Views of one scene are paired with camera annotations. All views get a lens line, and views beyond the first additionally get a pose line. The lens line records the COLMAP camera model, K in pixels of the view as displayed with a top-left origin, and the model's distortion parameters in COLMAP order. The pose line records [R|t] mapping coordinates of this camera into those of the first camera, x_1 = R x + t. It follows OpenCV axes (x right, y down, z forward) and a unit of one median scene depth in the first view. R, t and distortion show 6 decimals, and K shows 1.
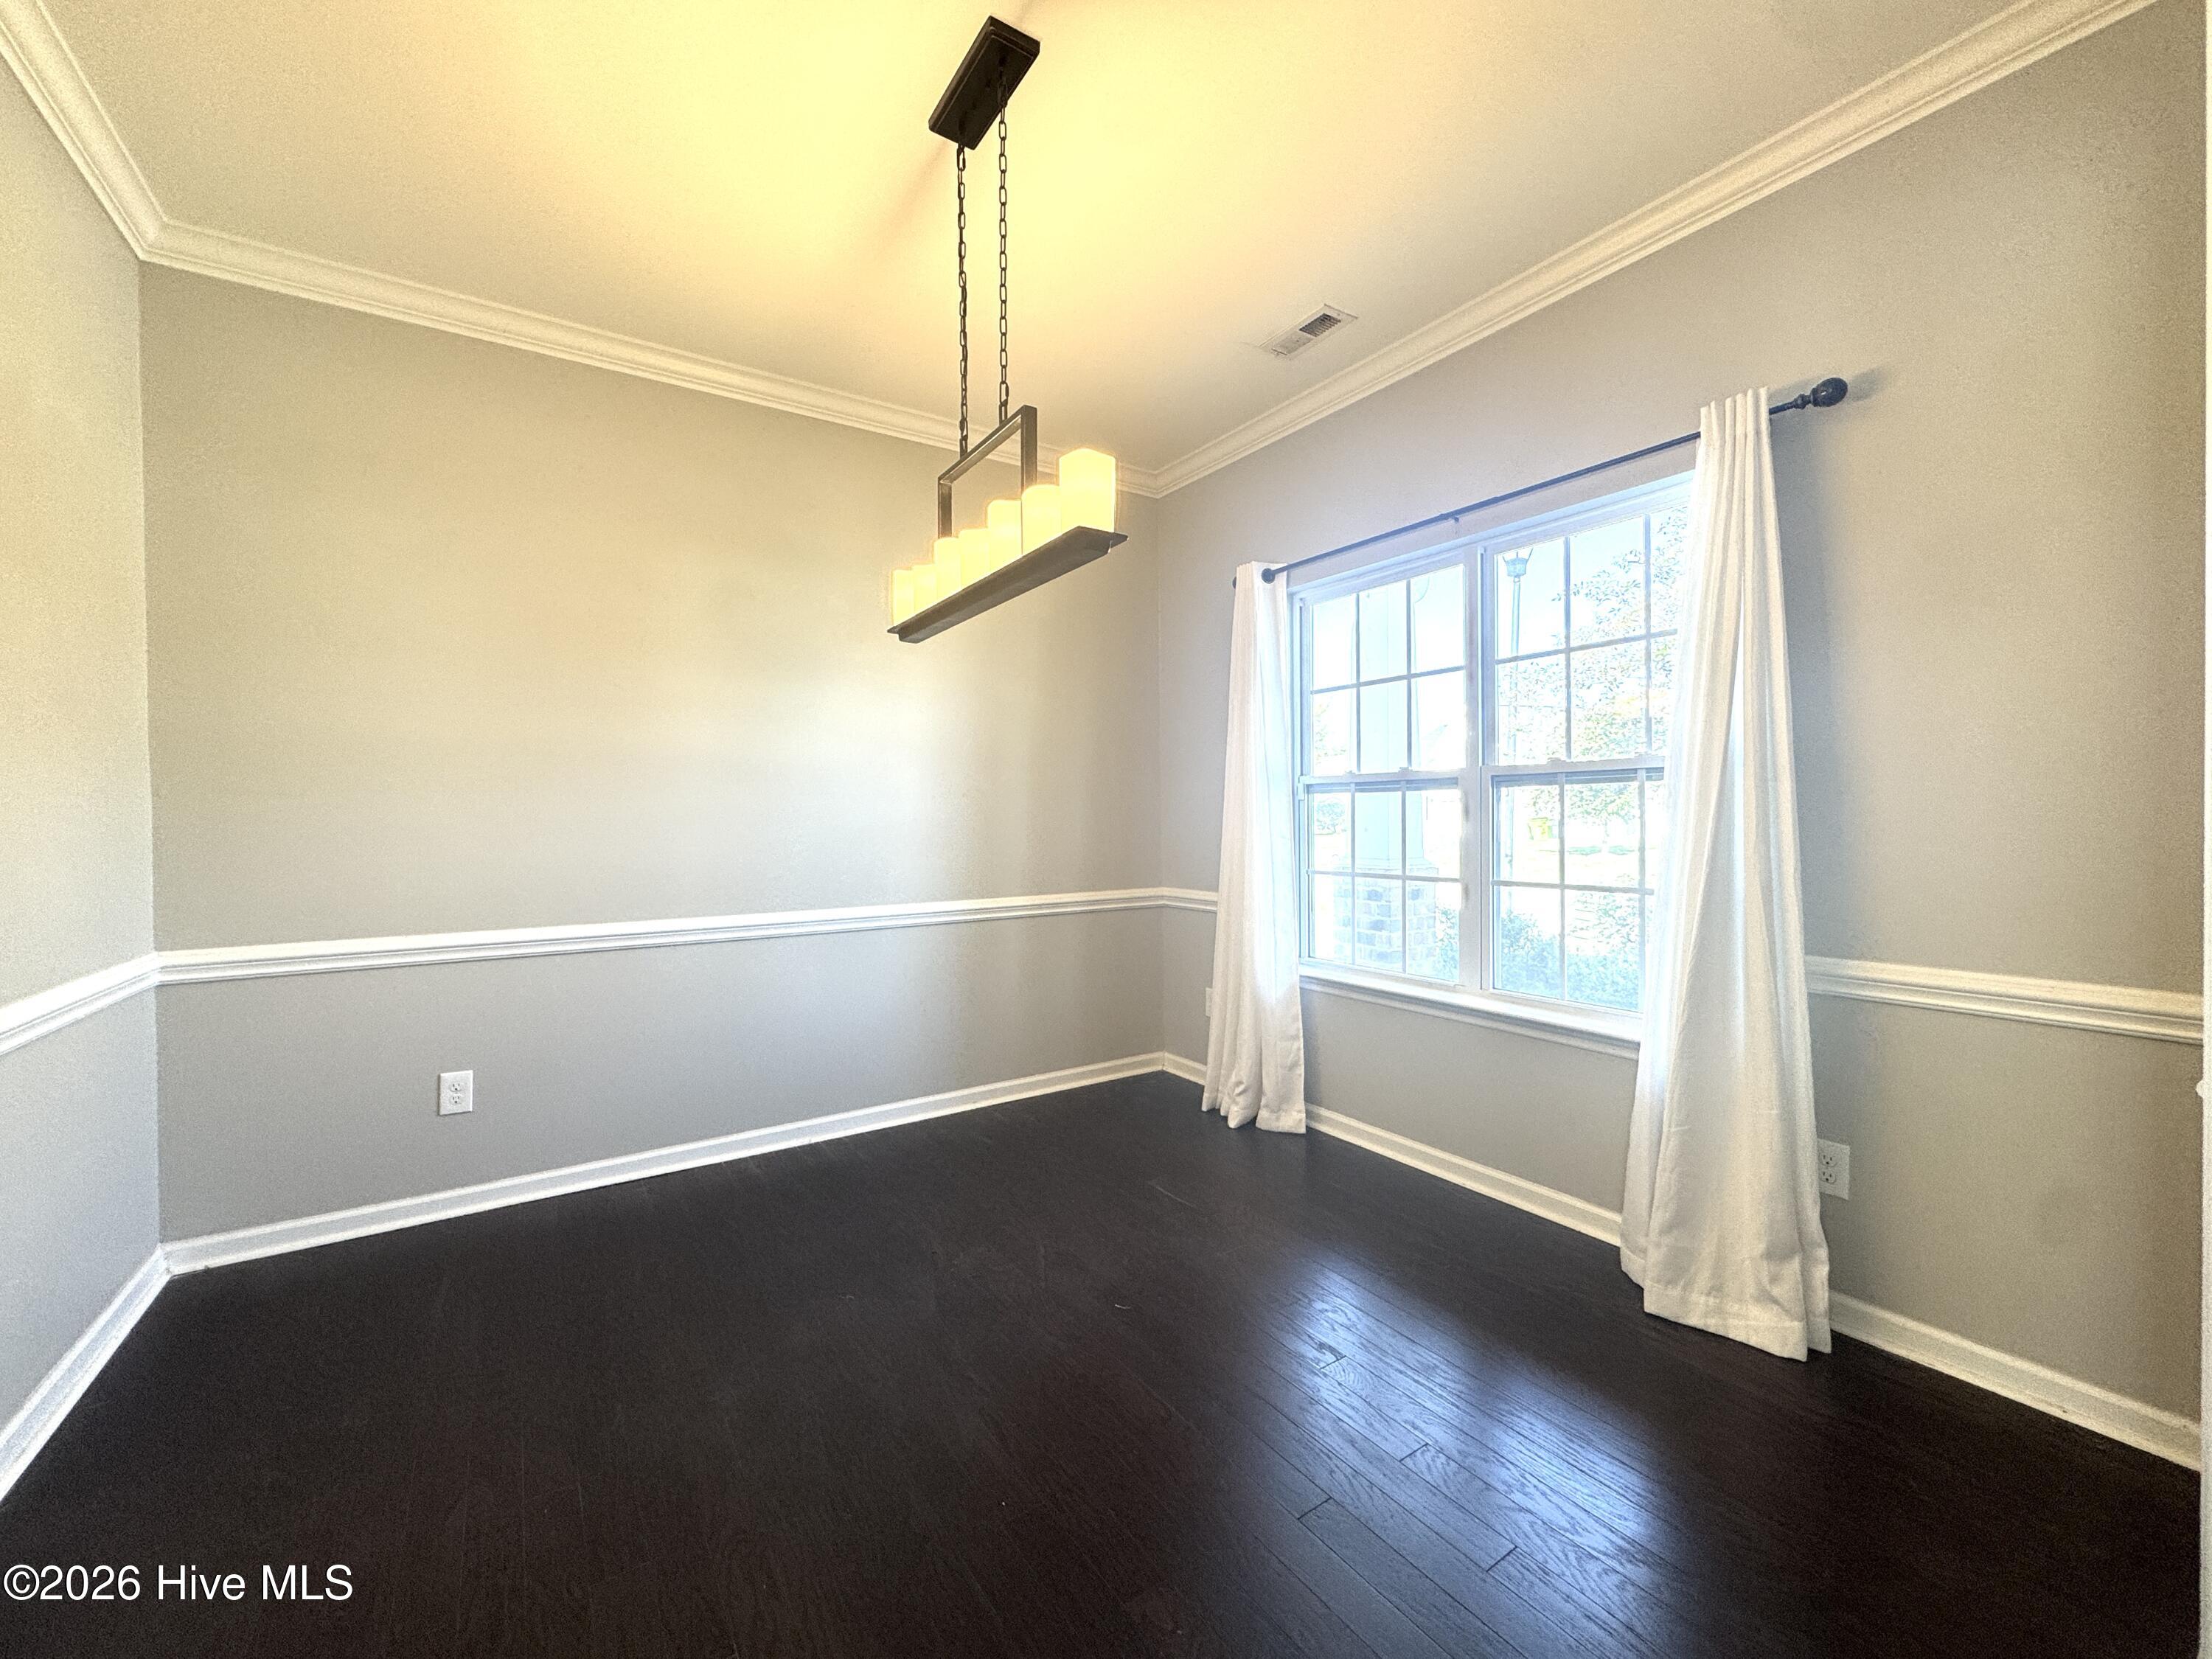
lens RADIAL K [[887.1, 0, 1103.9], [0, 887.1, 823.4], [0, 0, 1]] dist [-0.000381, 0.000299]
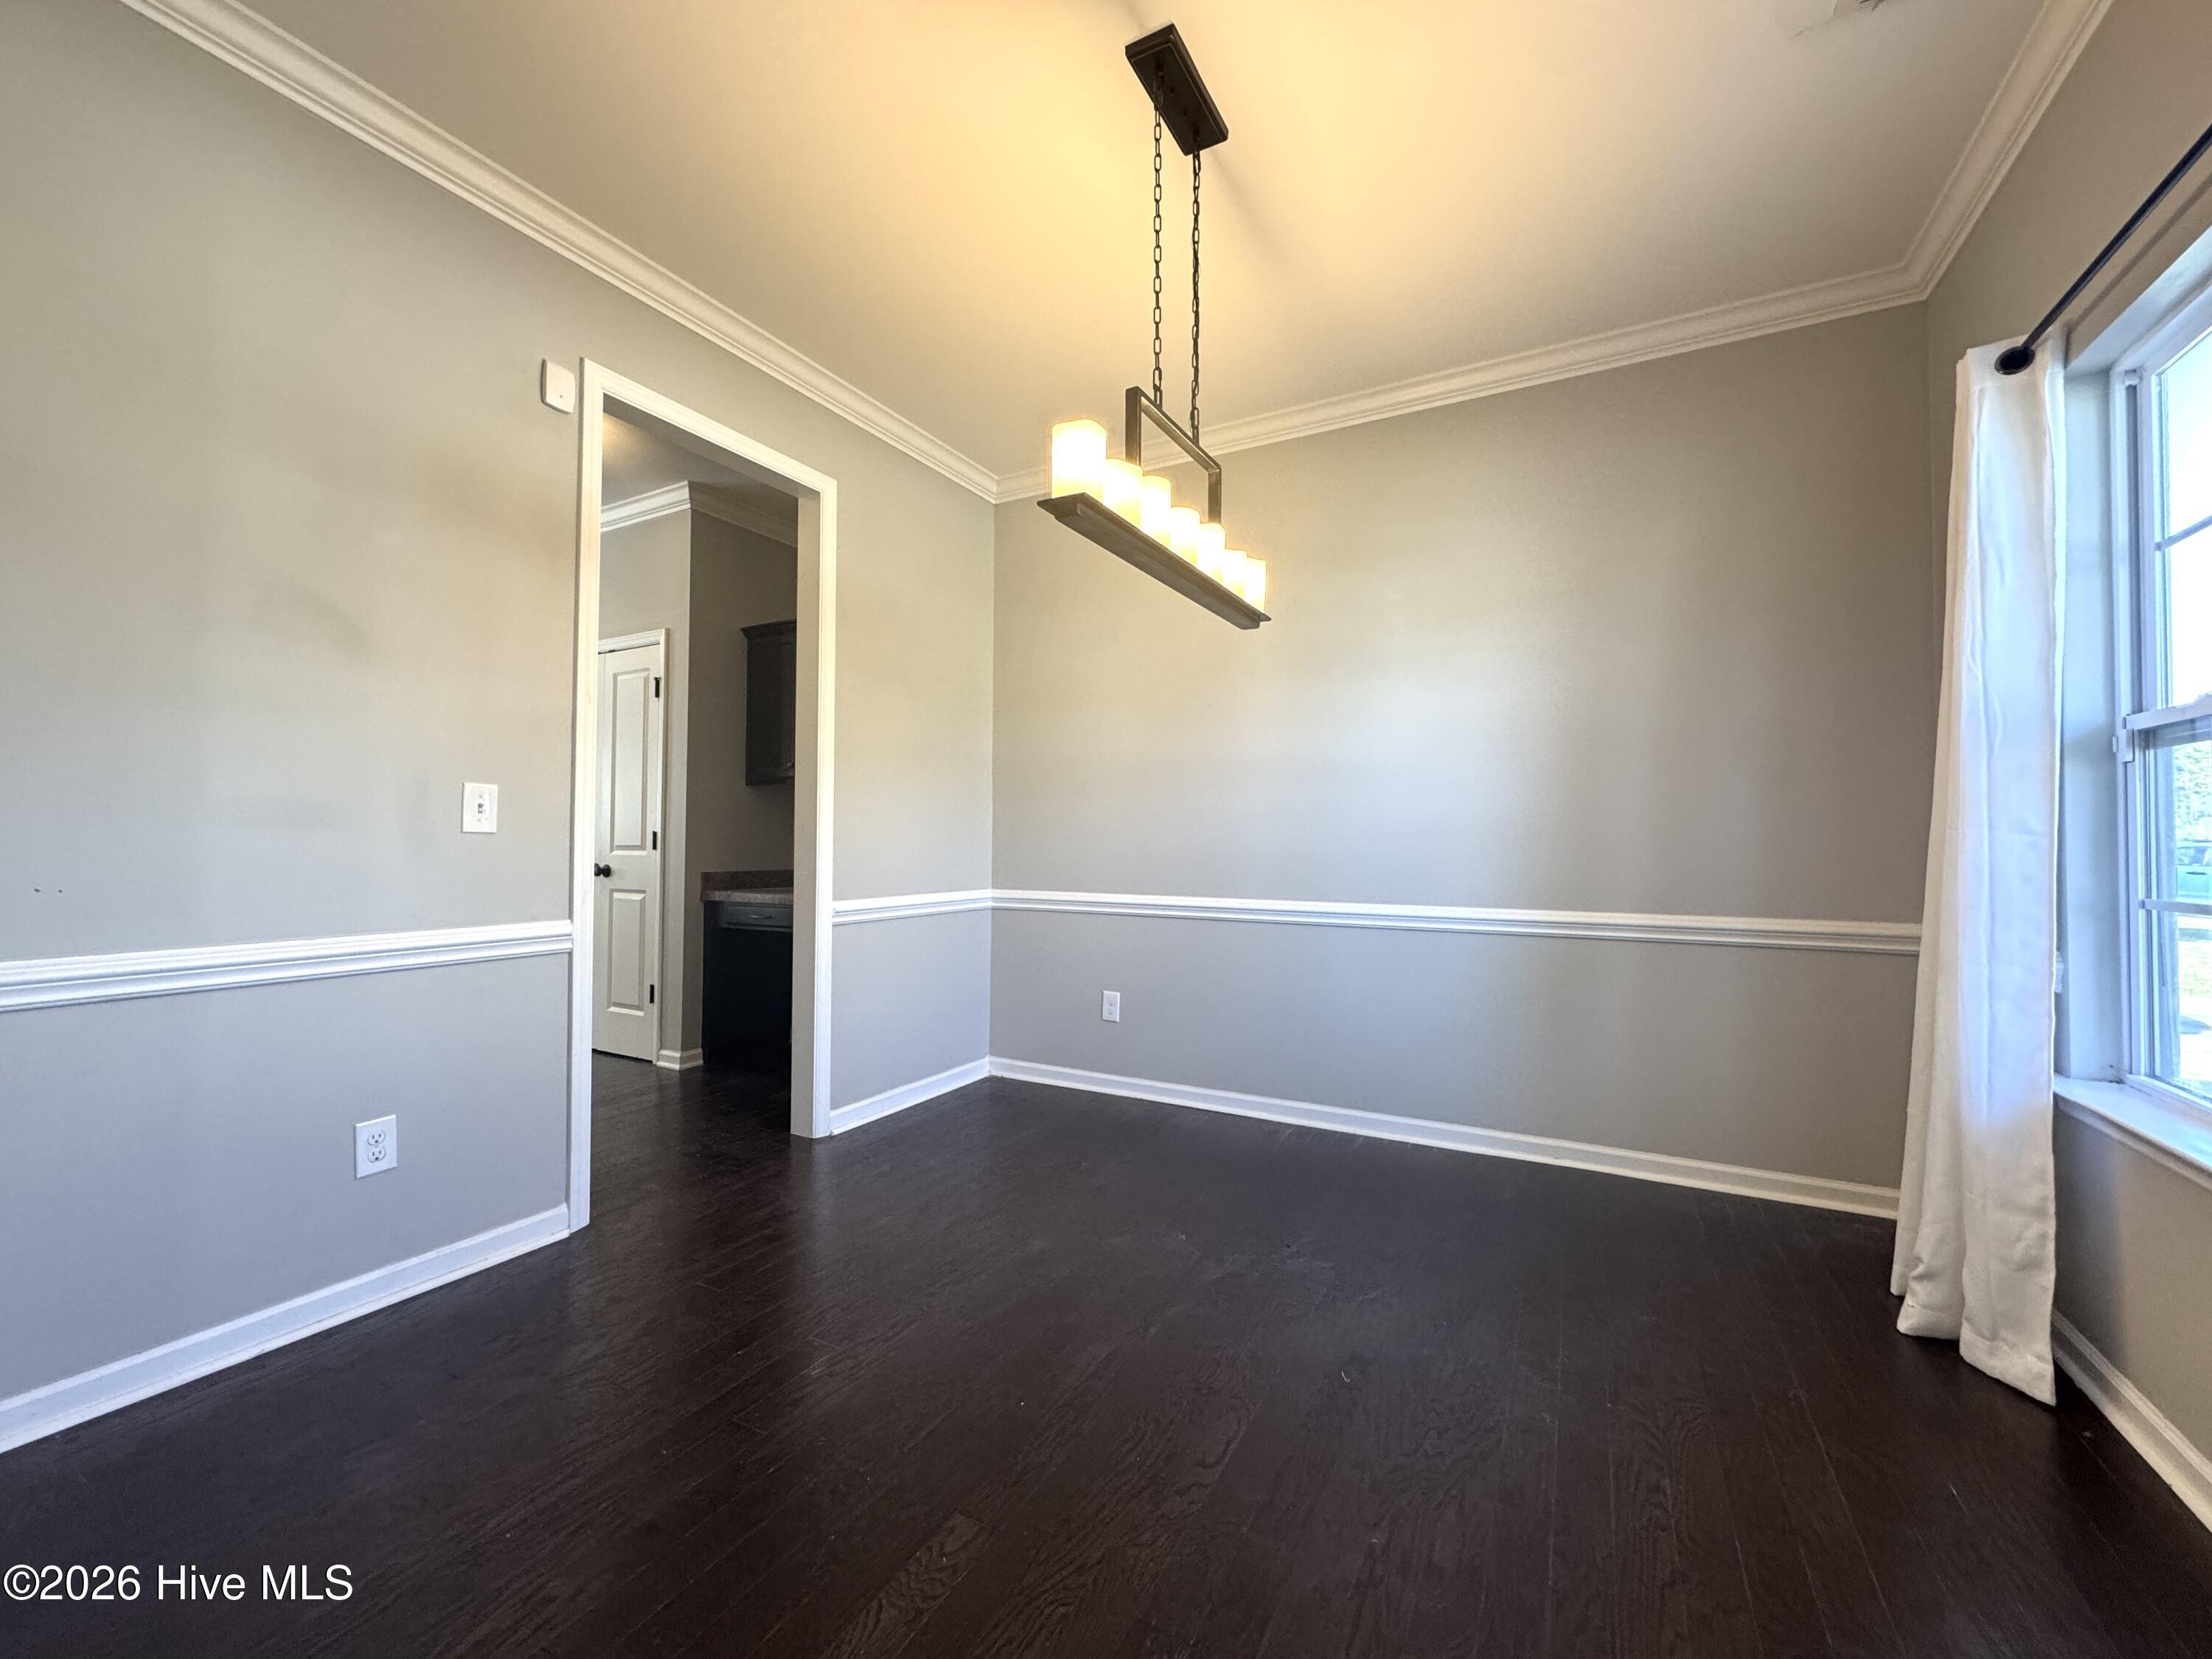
lens RADIAL K [[887.1, 0, 1103.9], [0, 887.1, 823.4], [0, 0, 1]] dist [-0.000381, 0.000299]
pose [[0.464313, -0.009035, -0.885625, 0.460411], [-0.019683, 0.999596, -0.020517, 0.035349], [0.885453, 0.026958, 0.463947, 0.282124]]
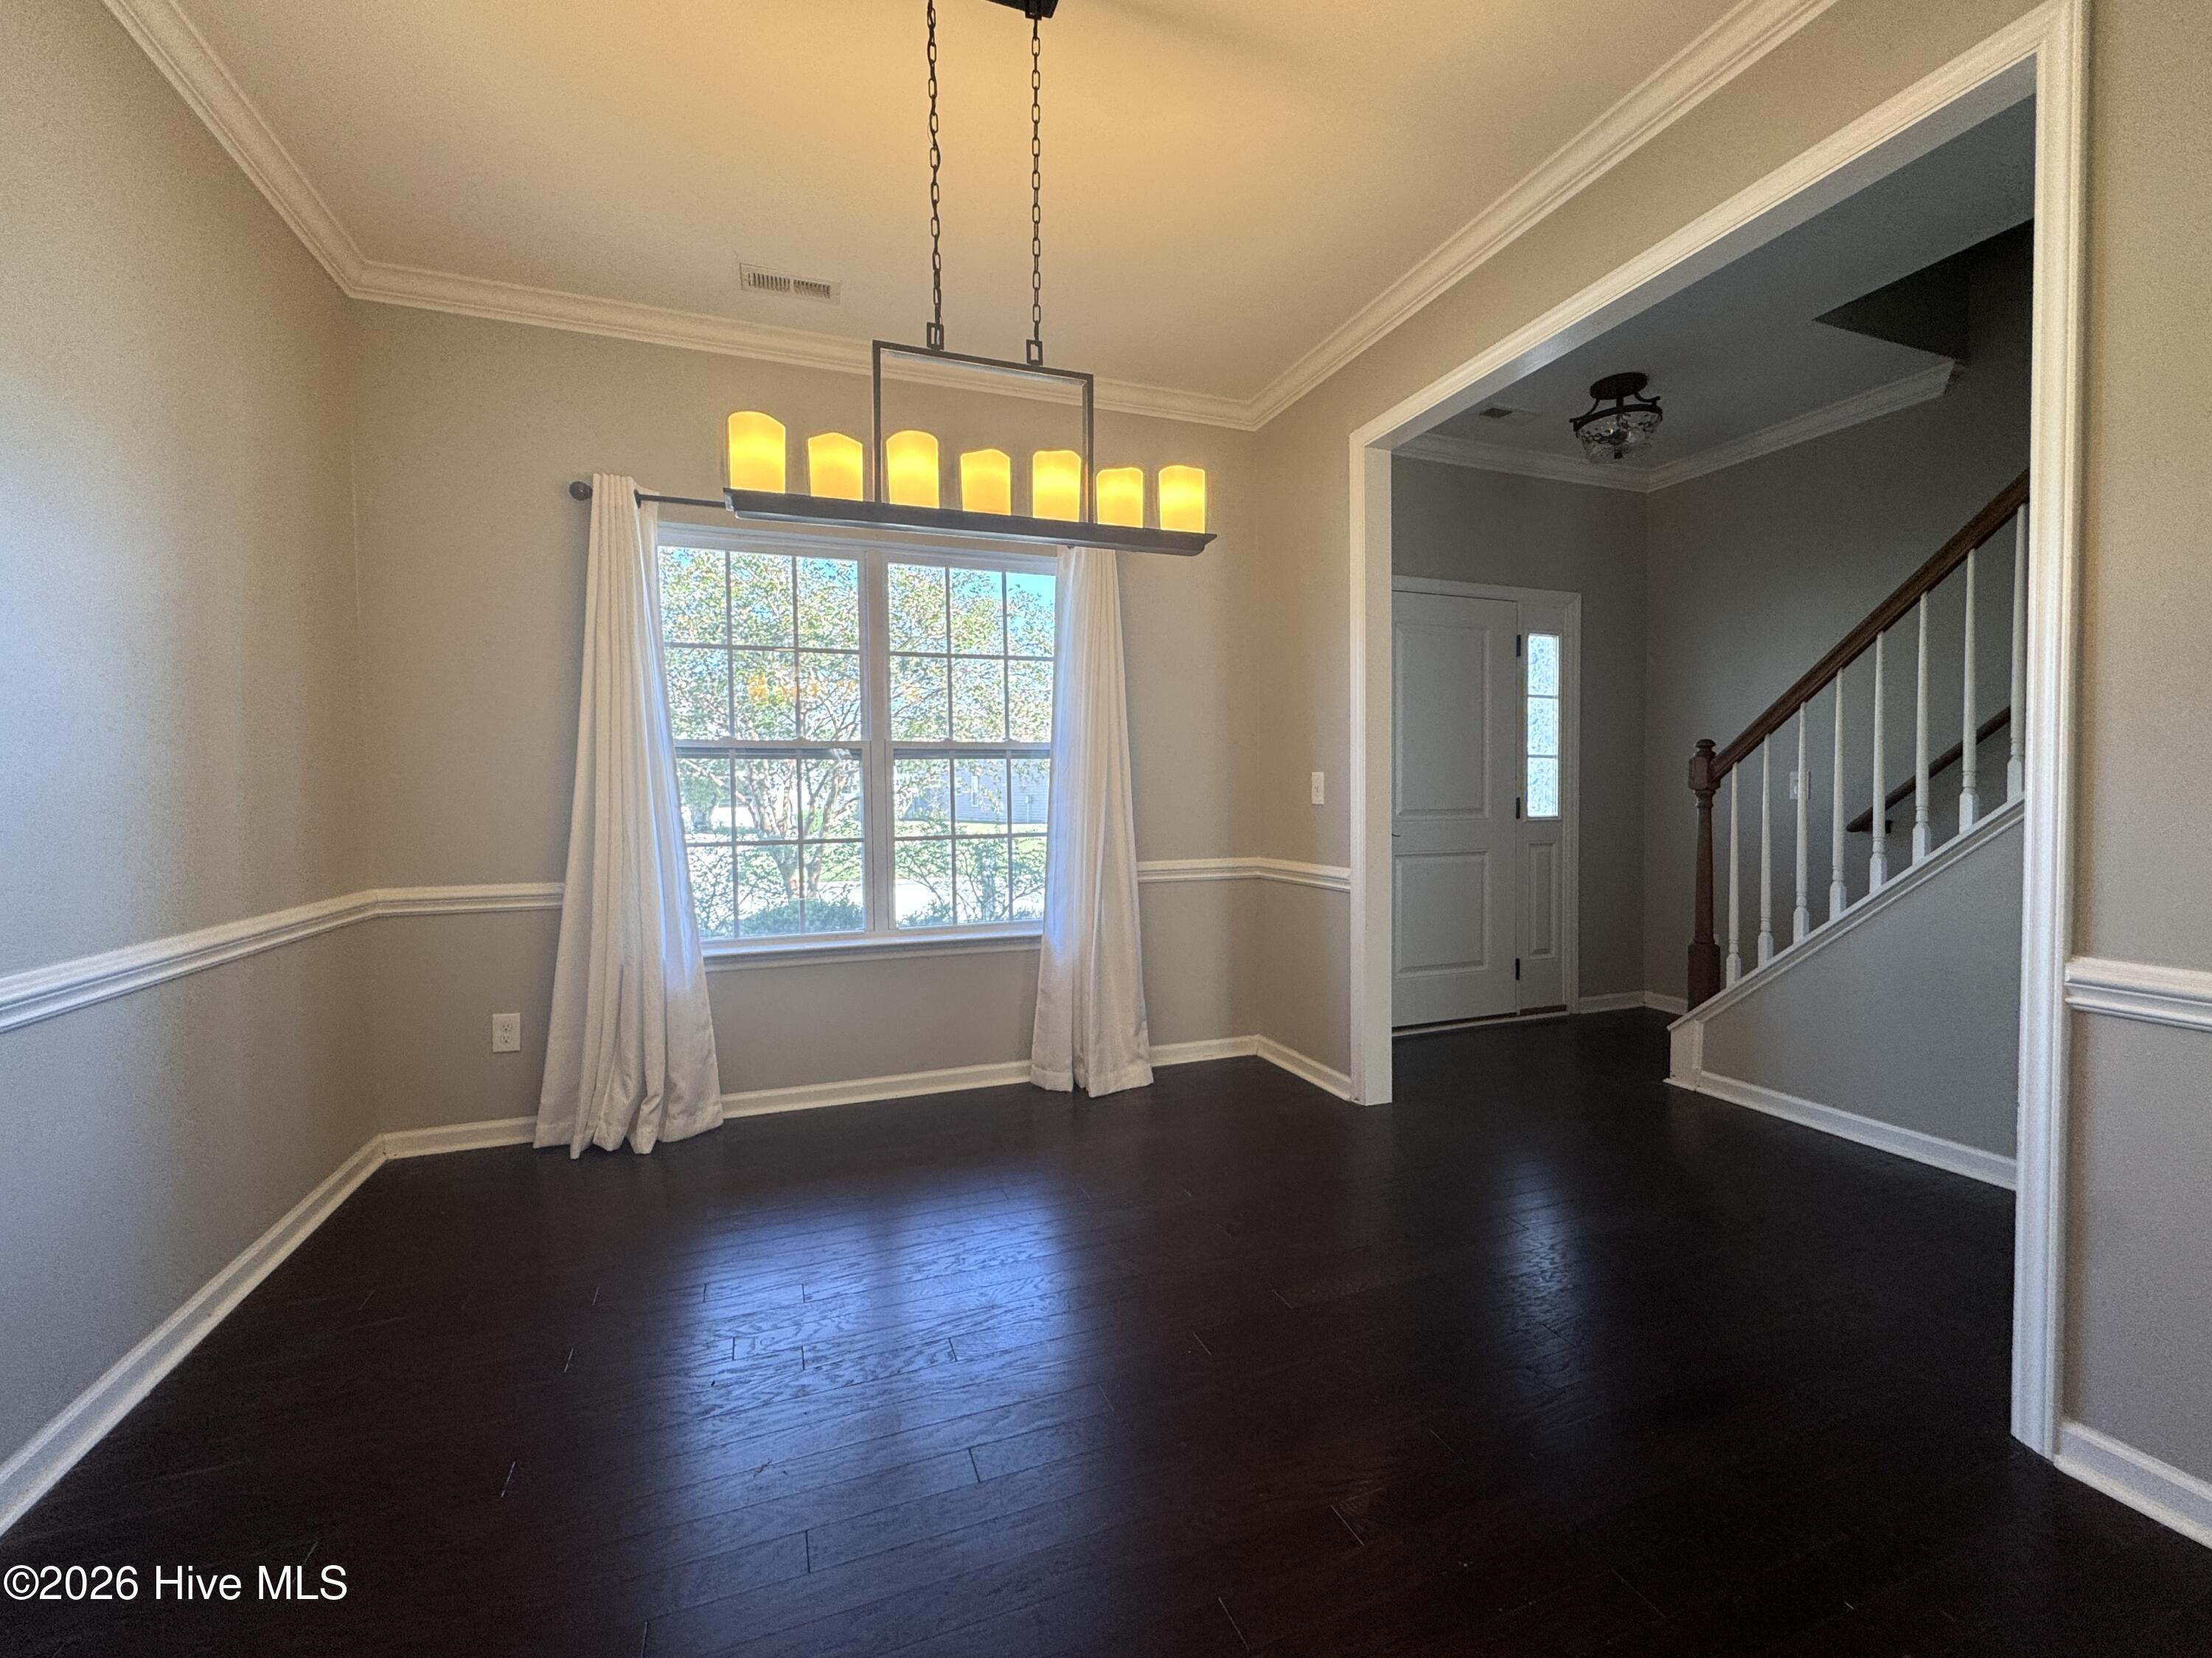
lens RADIAL K [[907.3, 0, 1101.7], [0, 907.3, 823.2], [0, 0, 1]] dist [-0.001122, 0.000256]
pose [[0.221137, -0.016713, 0.975100, -0.621950], [0.022010, 0.999684, 0.012143, 0.033493], [-0.974994, 0.018776, 0.221435, 0.417459]]
